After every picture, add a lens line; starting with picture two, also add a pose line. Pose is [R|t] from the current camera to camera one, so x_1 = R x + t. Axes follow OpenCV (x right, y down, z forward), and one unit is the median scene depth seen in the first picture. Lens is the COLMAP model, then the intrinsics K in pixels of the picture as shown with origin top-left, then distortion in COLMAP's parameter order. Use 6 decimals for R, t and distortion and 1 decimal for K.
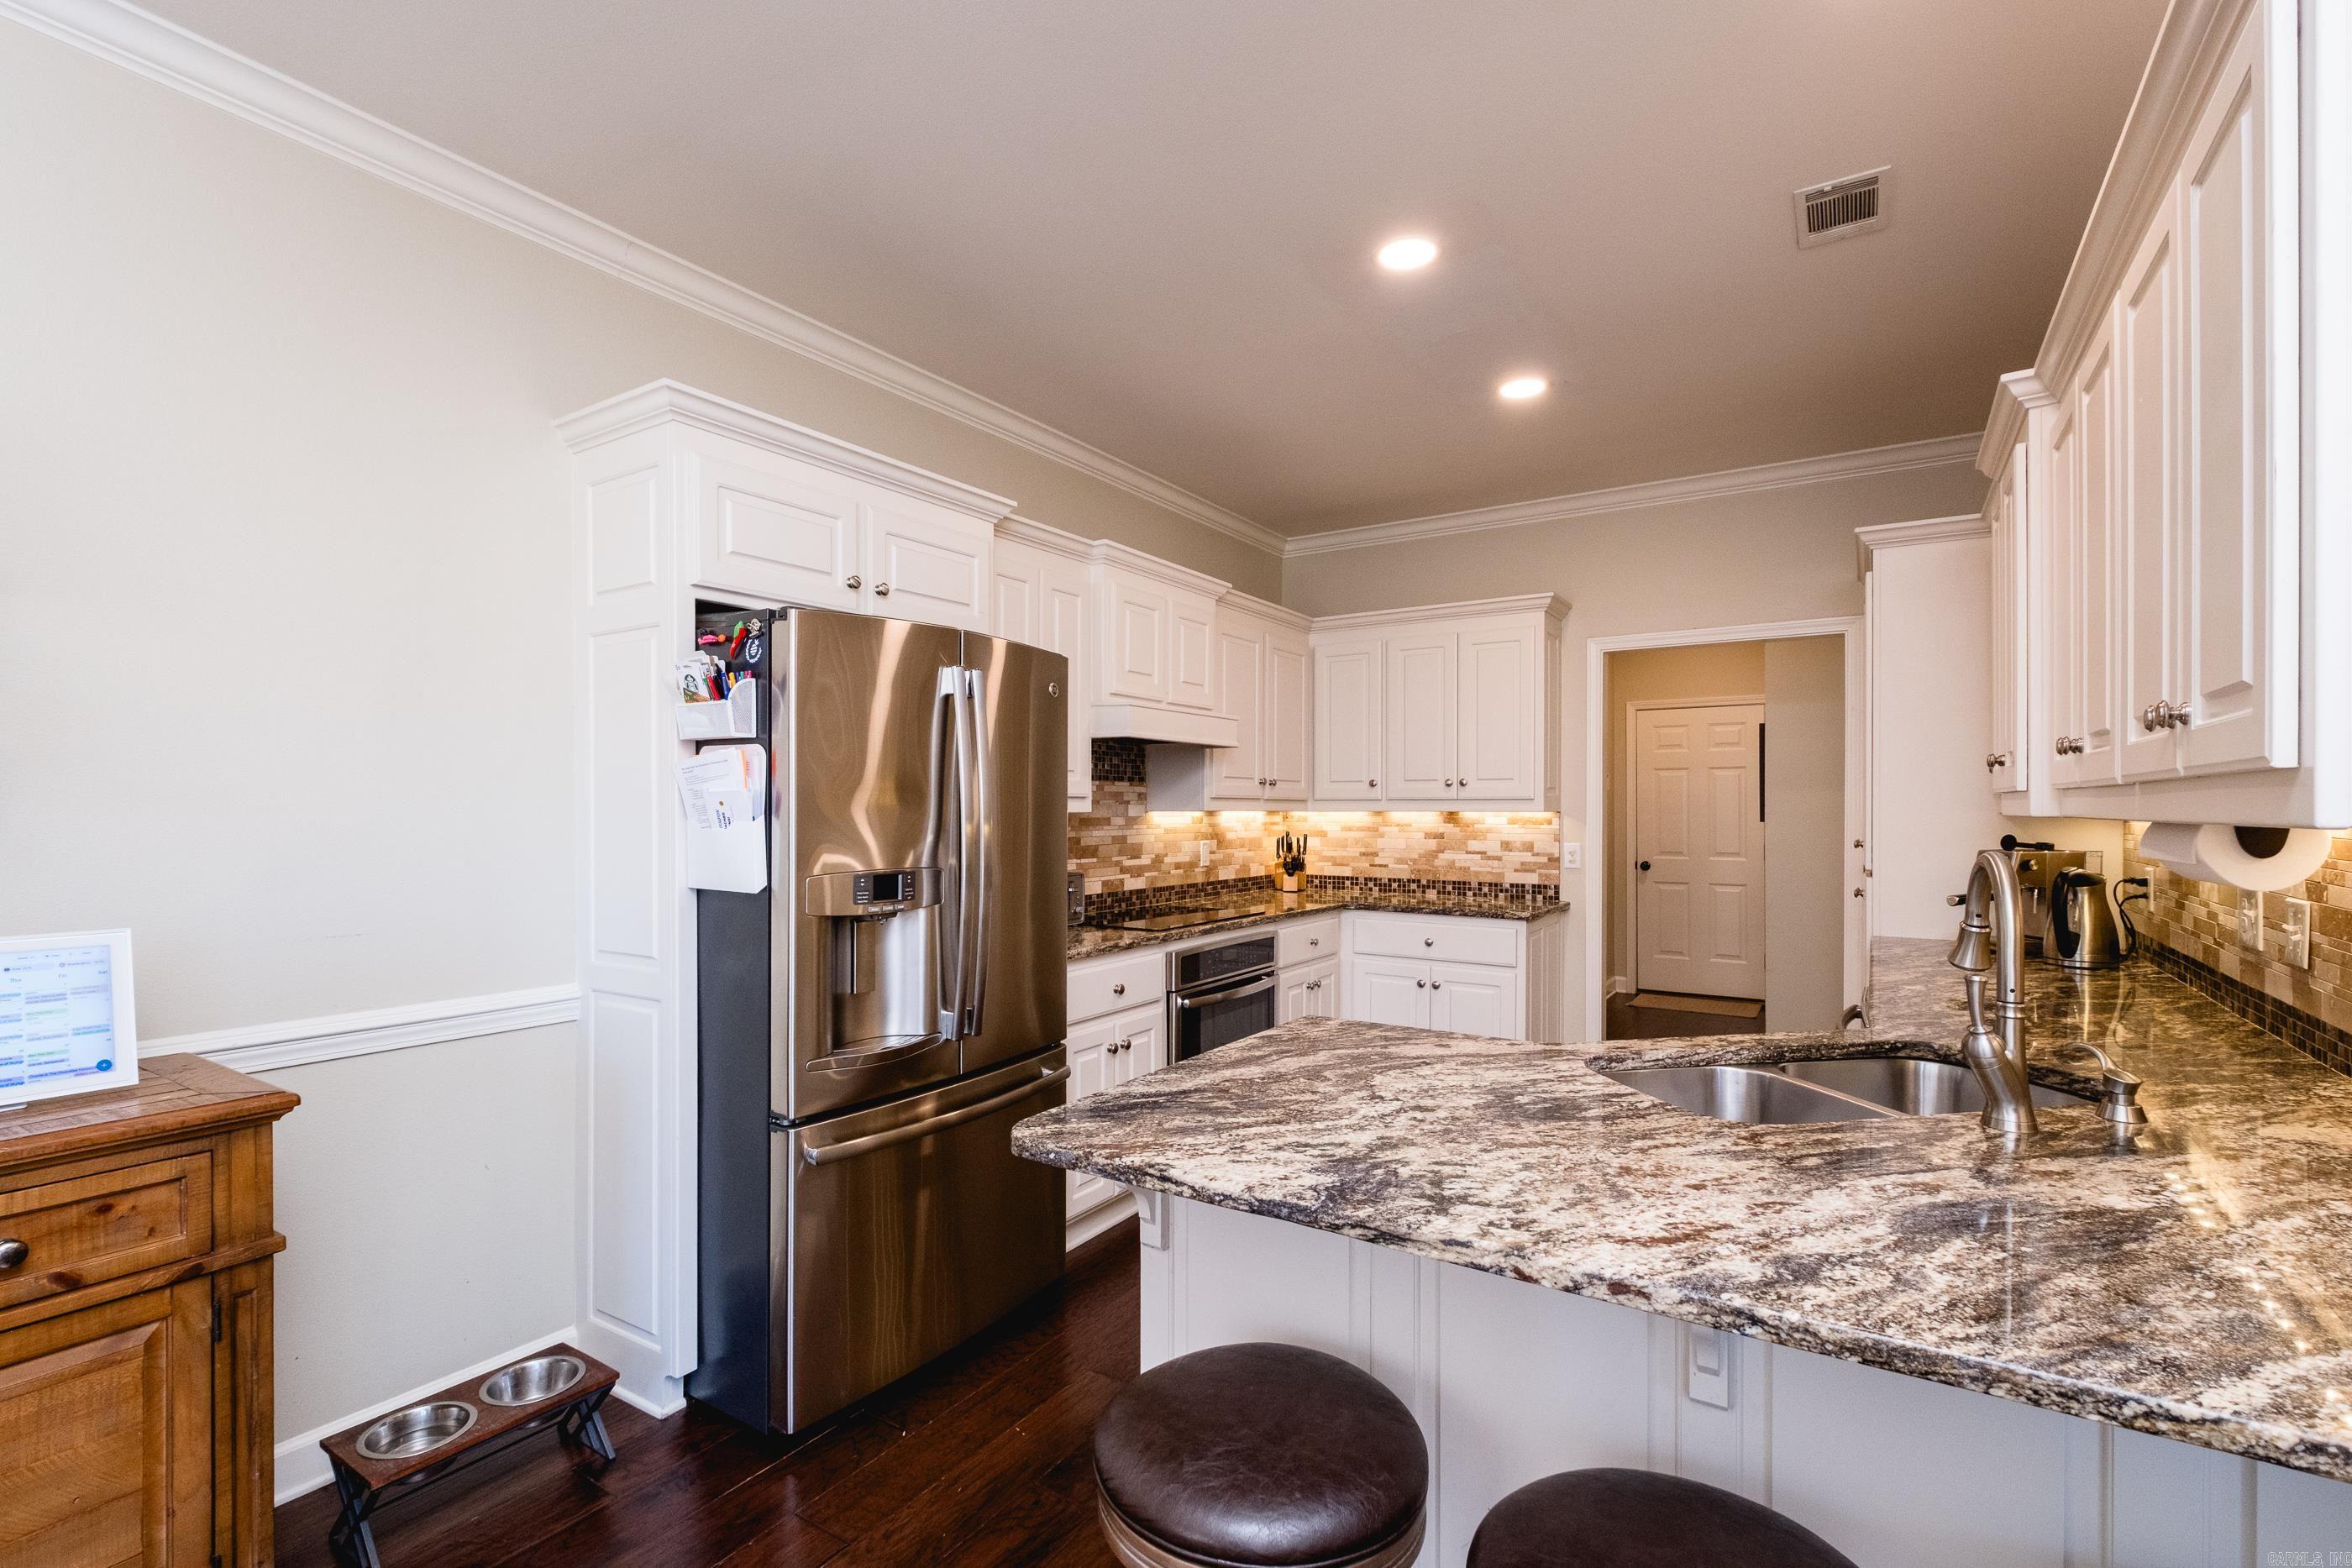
lens RADIAL K [[1027.4, 0, 1168.7], [0, 1027.4, 815.4], [0, 0, 1]] dist [0.009280, -0.006044]
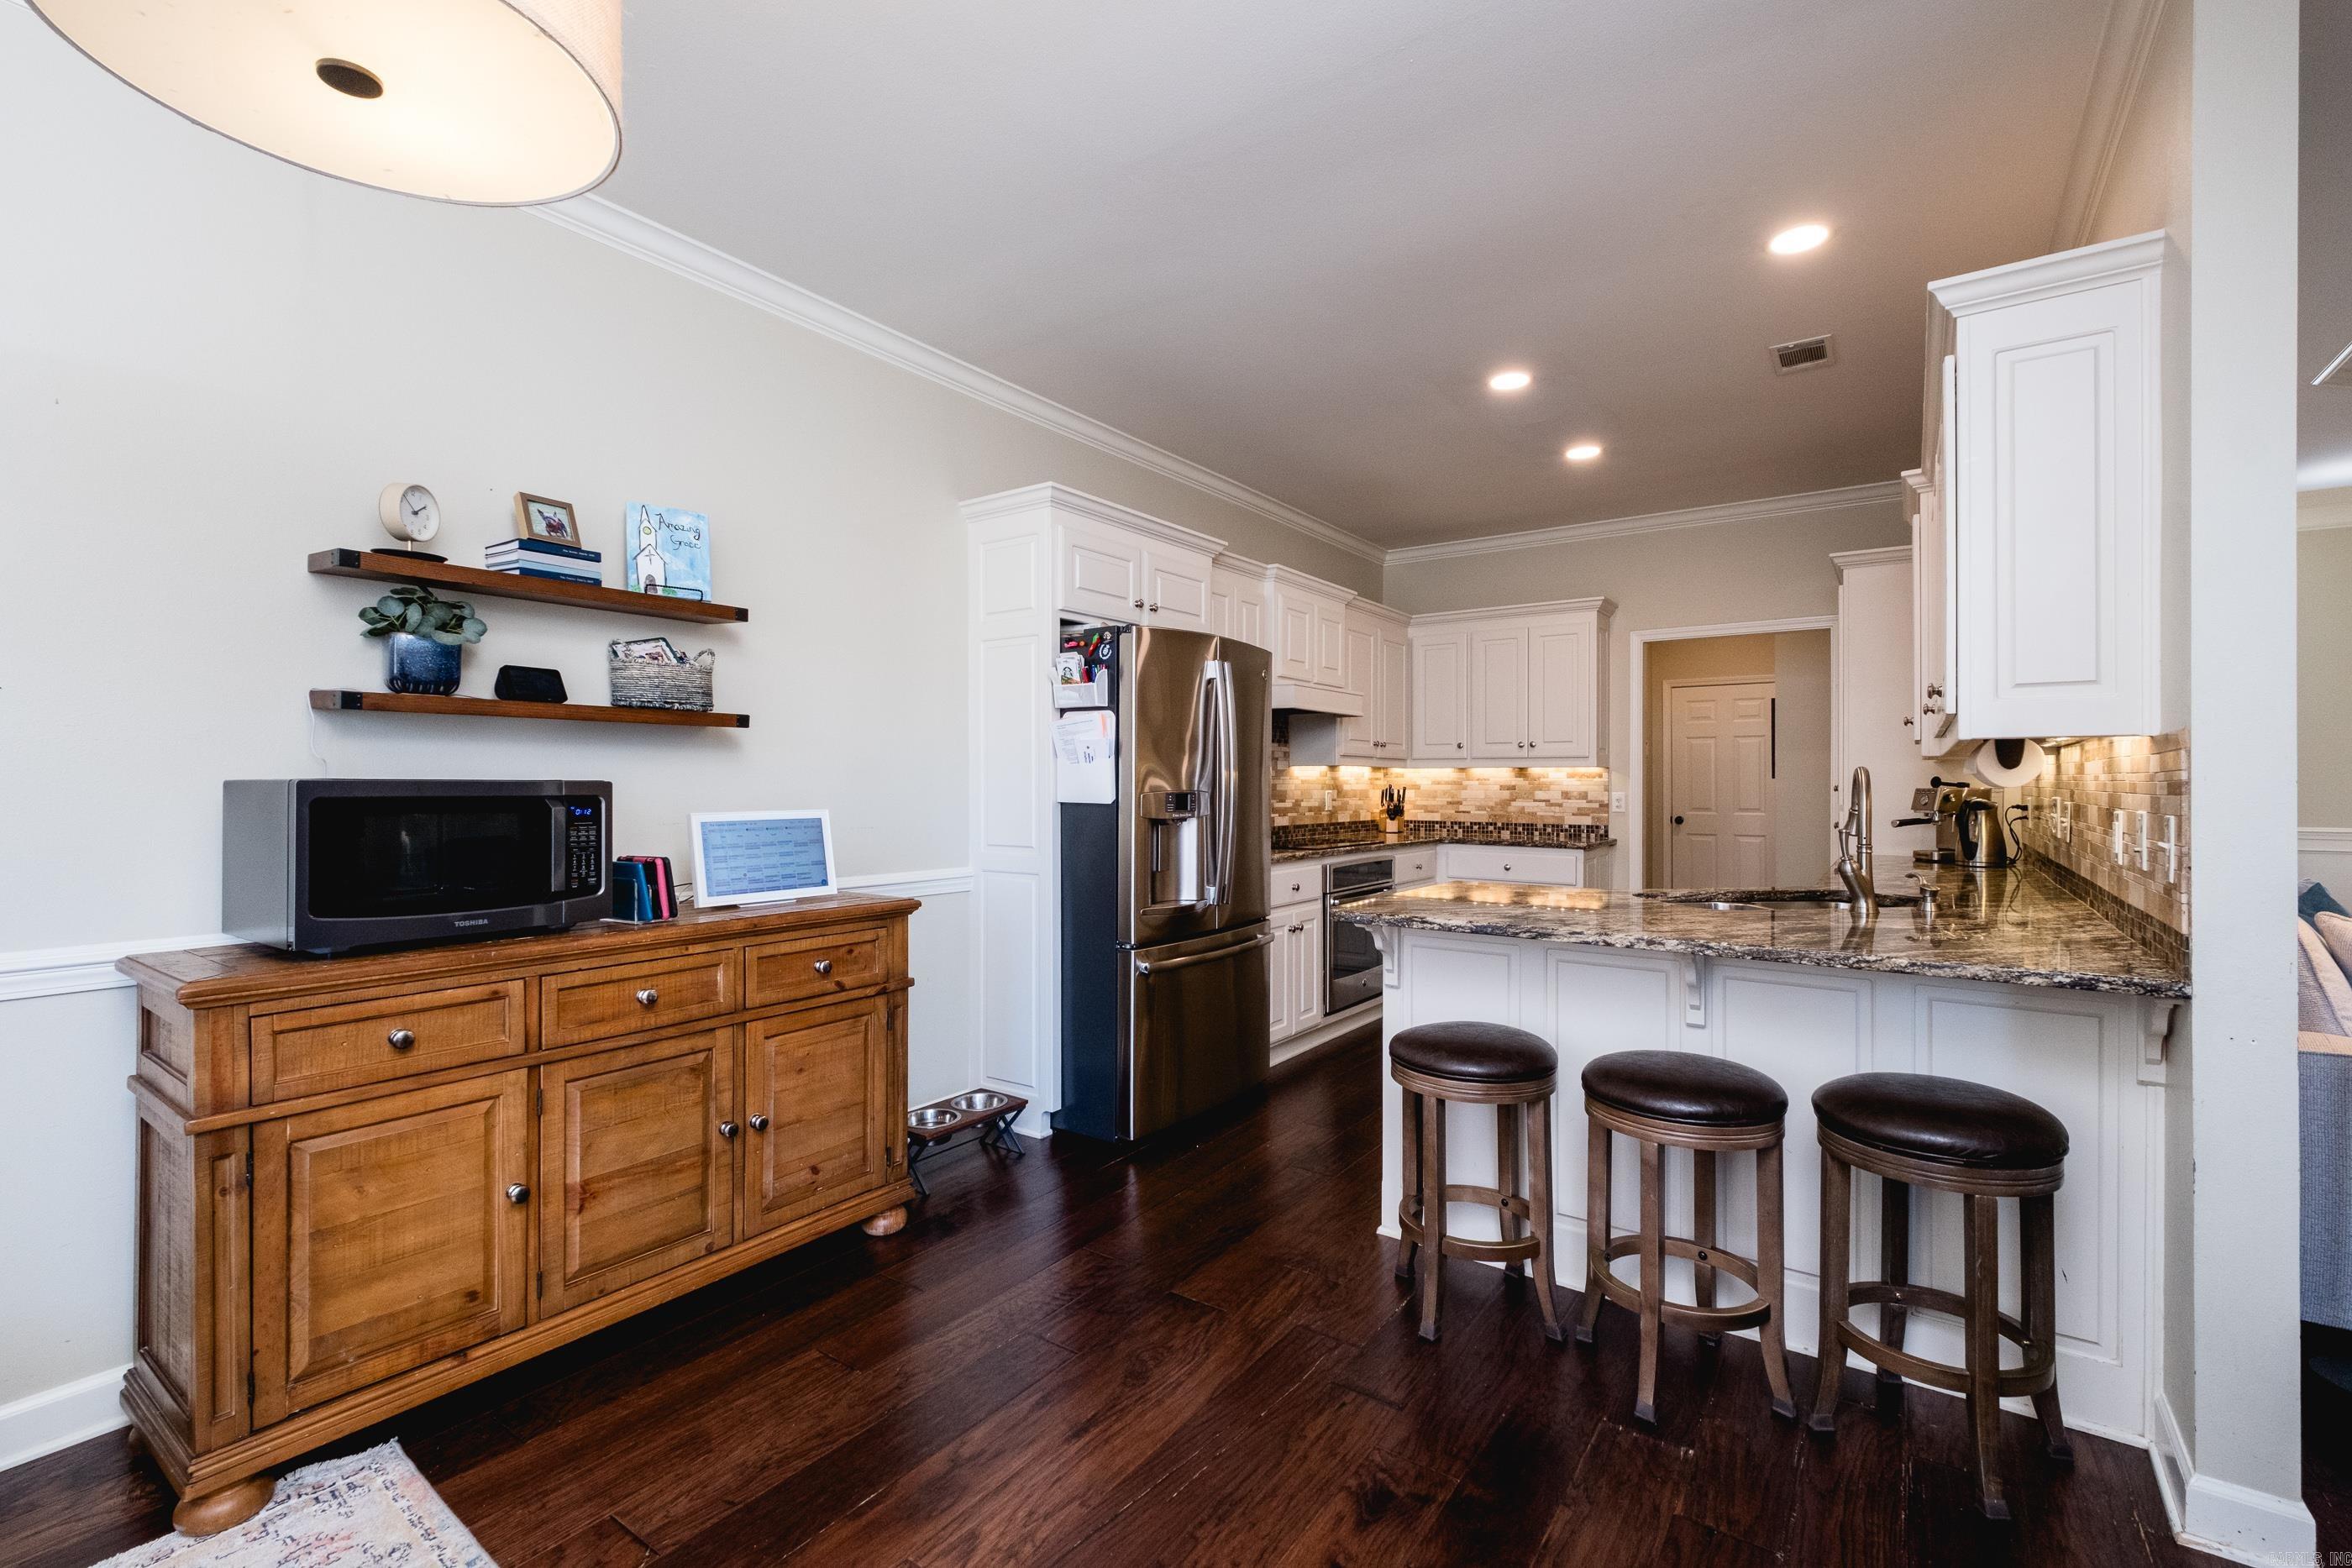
lens RADIAL K [[1027.4, 0, 1187.7], [0, 1027.4, 792.6], [0, 0, 1]] dist [0.009280, -0.006044]
pose [[0.999859, 0.000076, -0.016798, -0.227768], [-0.000089, 1.000000, -0.000772, 0.054197], [0.016798, 0.000773, 0.999859, -0.538477]]
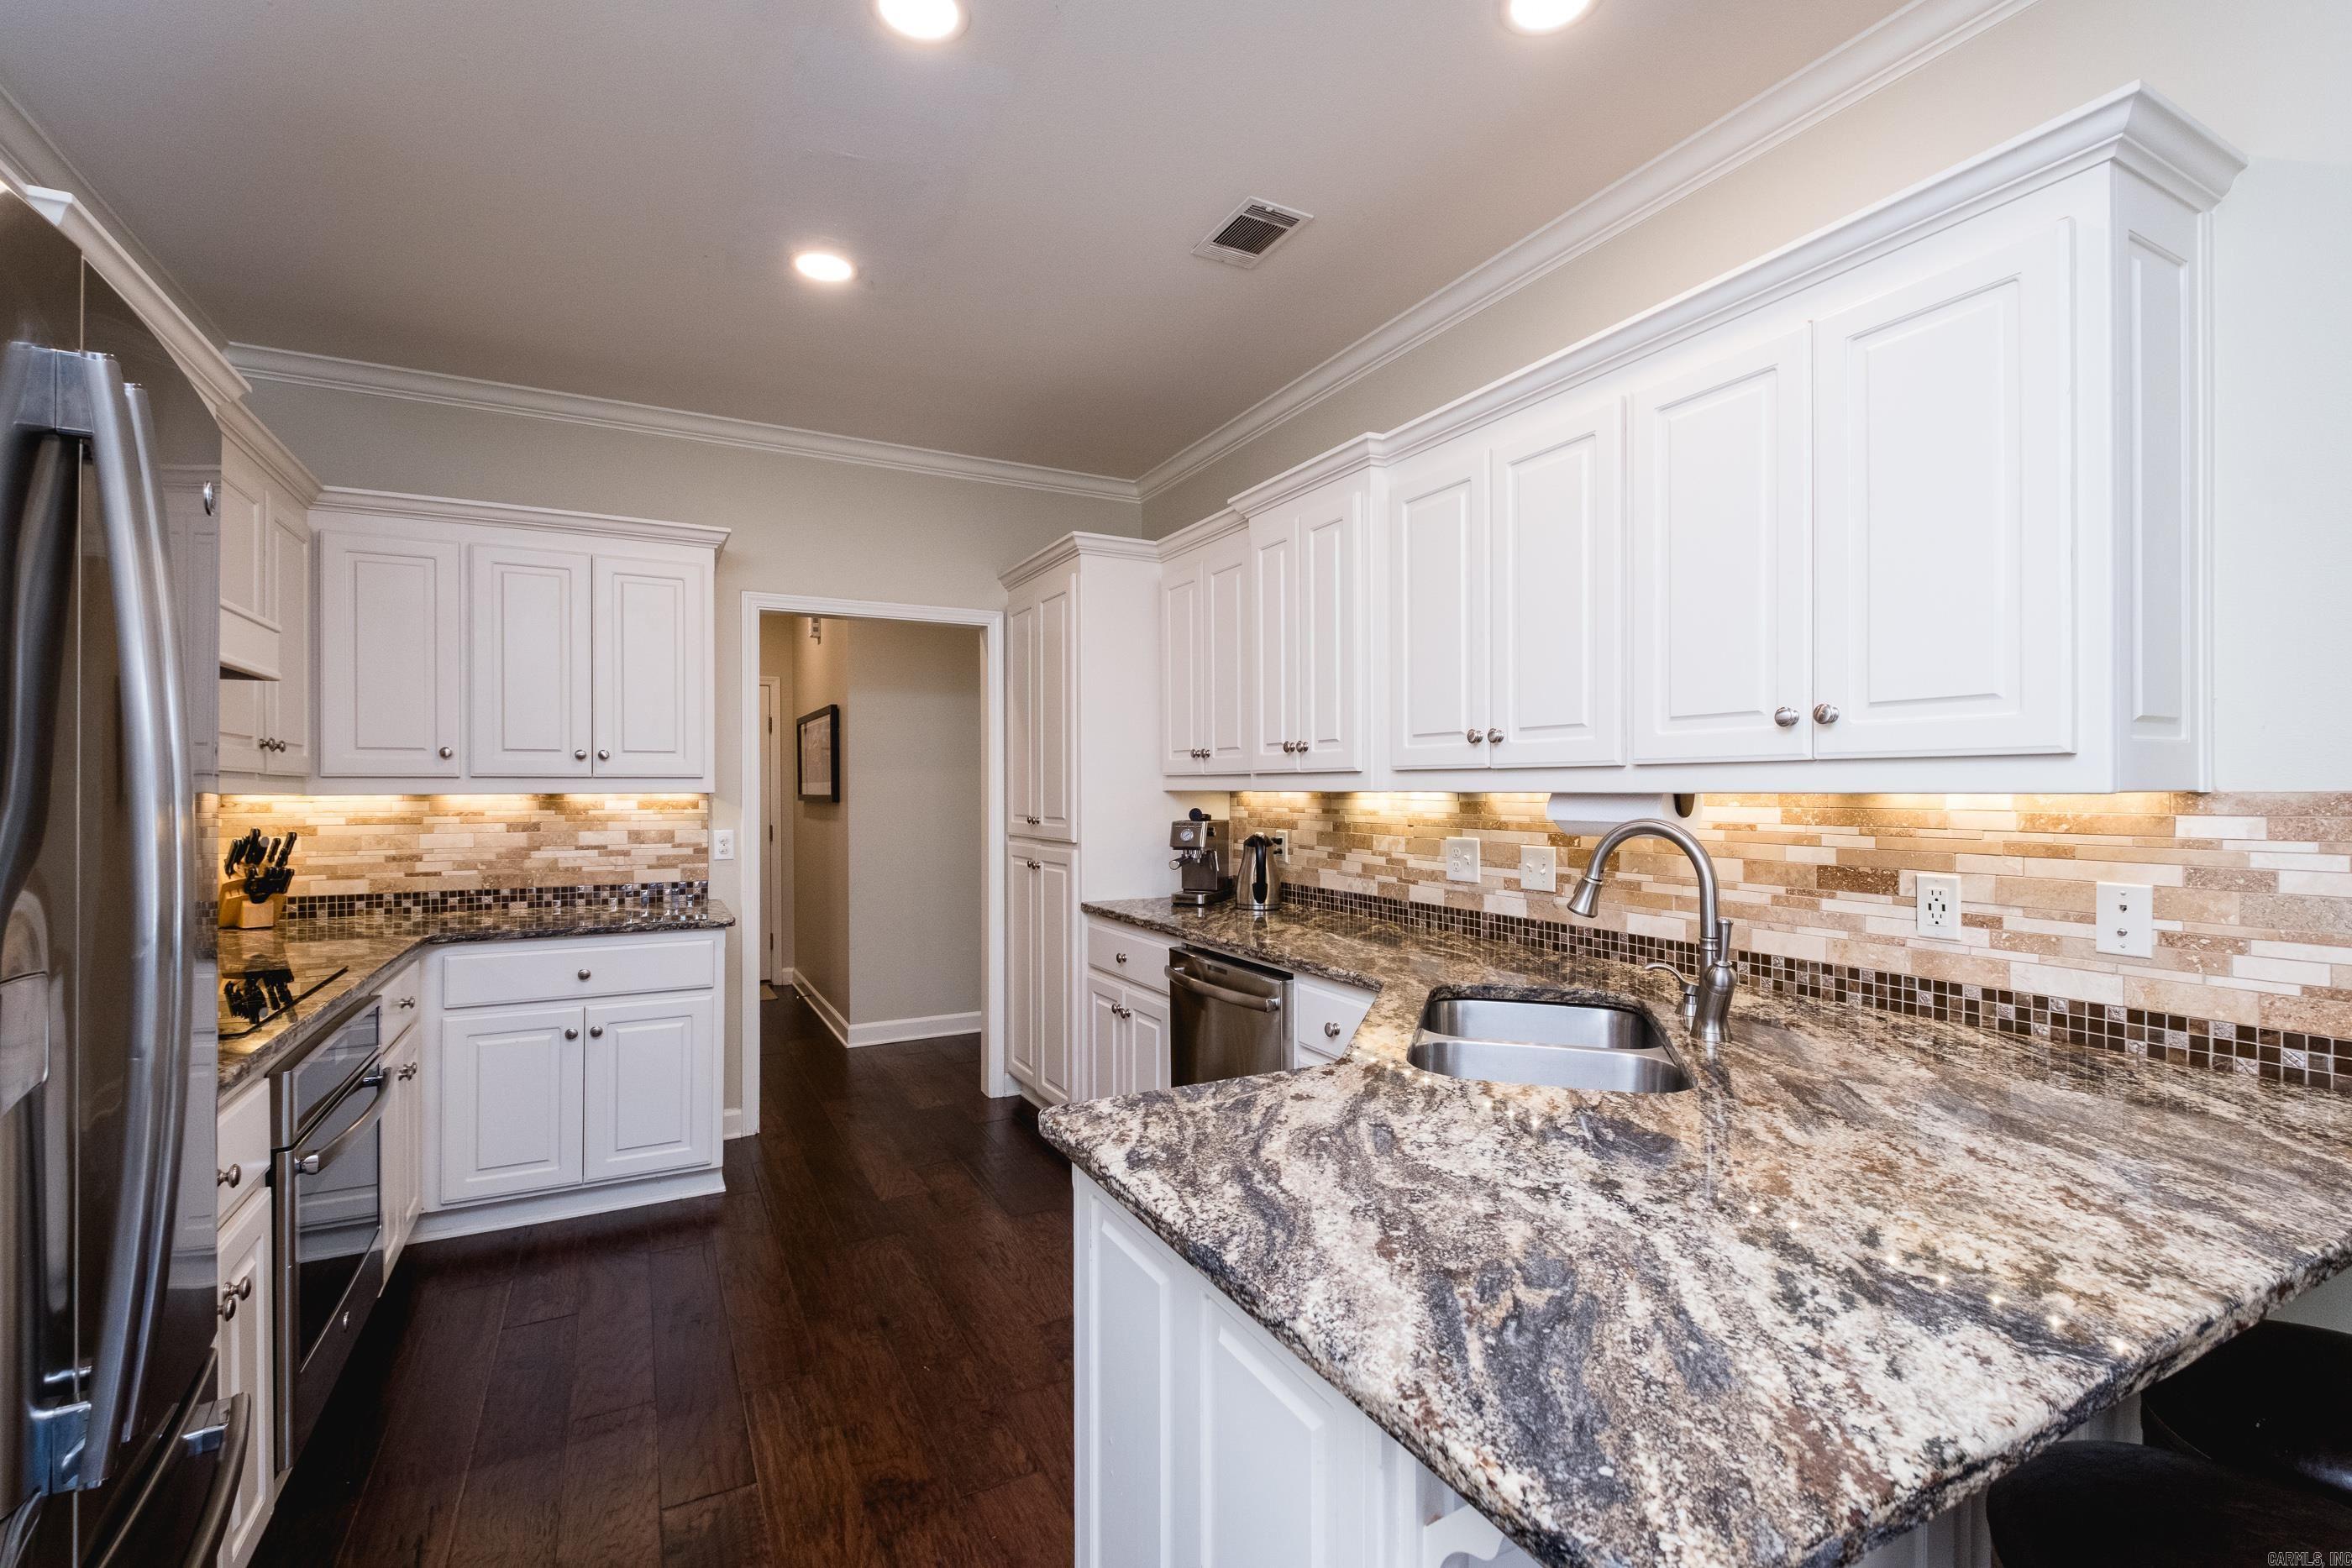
lens RADIAL K [[1027.4, 0, 1194.2], [0, 1027.4, 782.0], [0, 0, 1]] dist [0.009280, -0.006044]
pose [[0.492716, 0.002850, 0.870186, -0.284622], [0.010964, 0.999895, -0.009483, 0.000134], [-0.870121, 0.014213, 0.492633, 0.465511]]
